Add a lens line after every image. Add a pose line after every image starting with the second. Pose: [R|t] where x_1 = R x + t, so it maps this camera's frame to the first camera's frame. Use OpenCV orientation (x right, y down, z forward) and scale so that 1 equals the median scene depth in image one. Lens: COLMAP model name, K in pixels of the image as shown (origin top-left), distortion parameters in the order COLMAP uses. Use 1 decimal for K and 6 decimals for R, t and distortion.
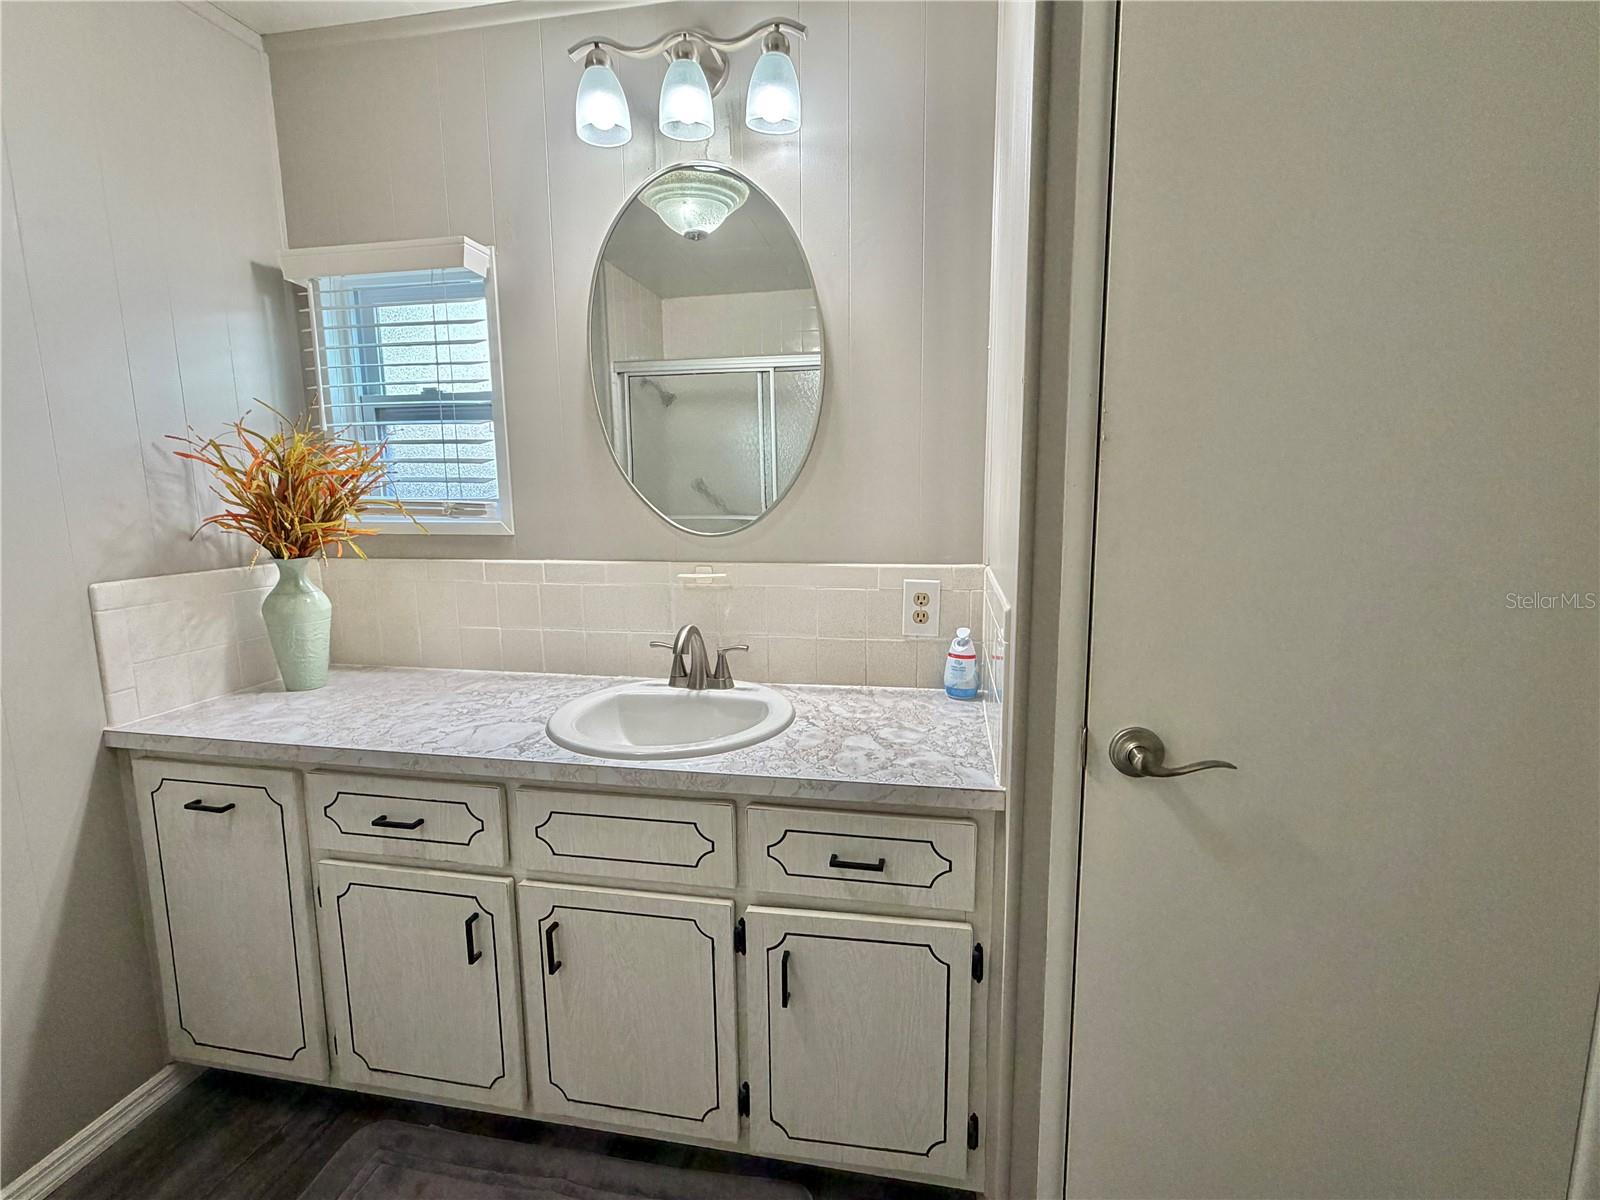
lens RADIAL K [[693.7, 0, 732.4], [0, 693.7, 600.2], [0, 0, 1]] dist [0.002578, 0.000153]
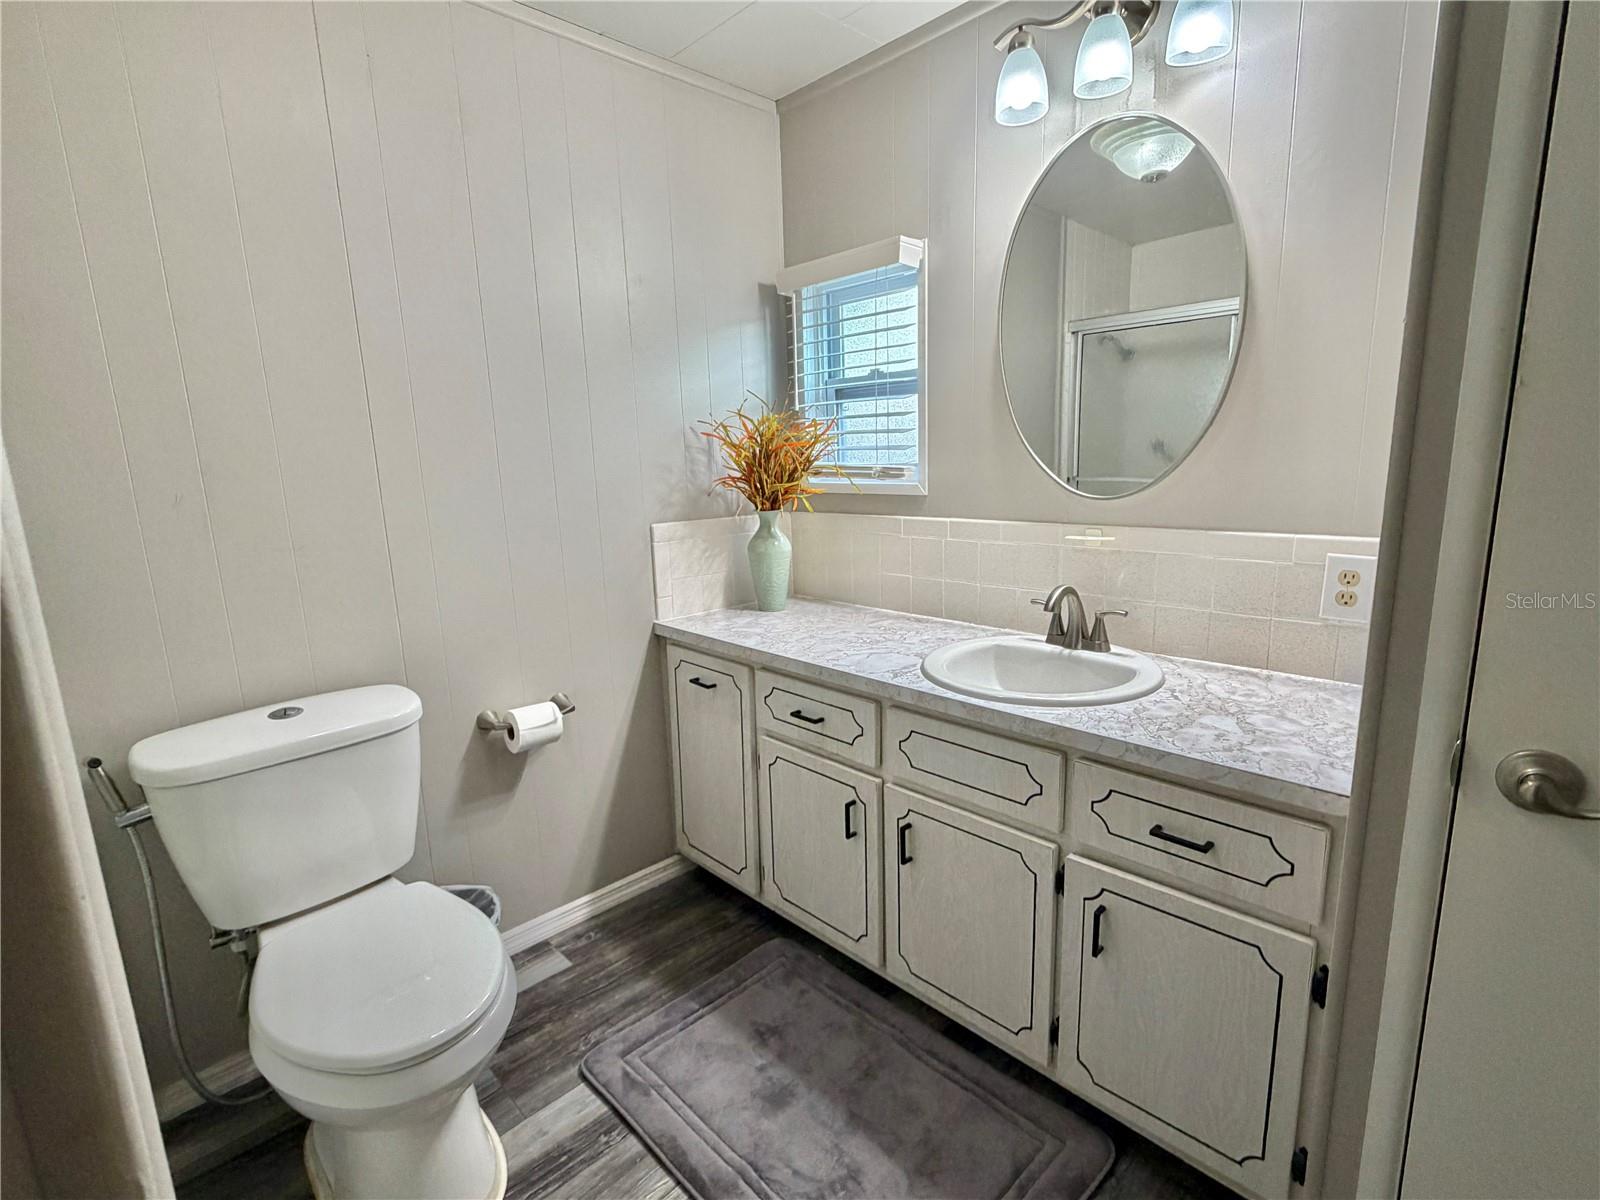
lens RADIAL K [[668.9, 0, 806.2], [0, 668.9, 590.1], [0, 0, 1]] dist [0.000372, -0.000068]
pose [[0.843636, 0.089517, -0.529401, 0.135044], [-0.065123, 0.995784, 0.064600, 0.003661], [0.532951, -0.020023, 0.845909, -0.043763]]
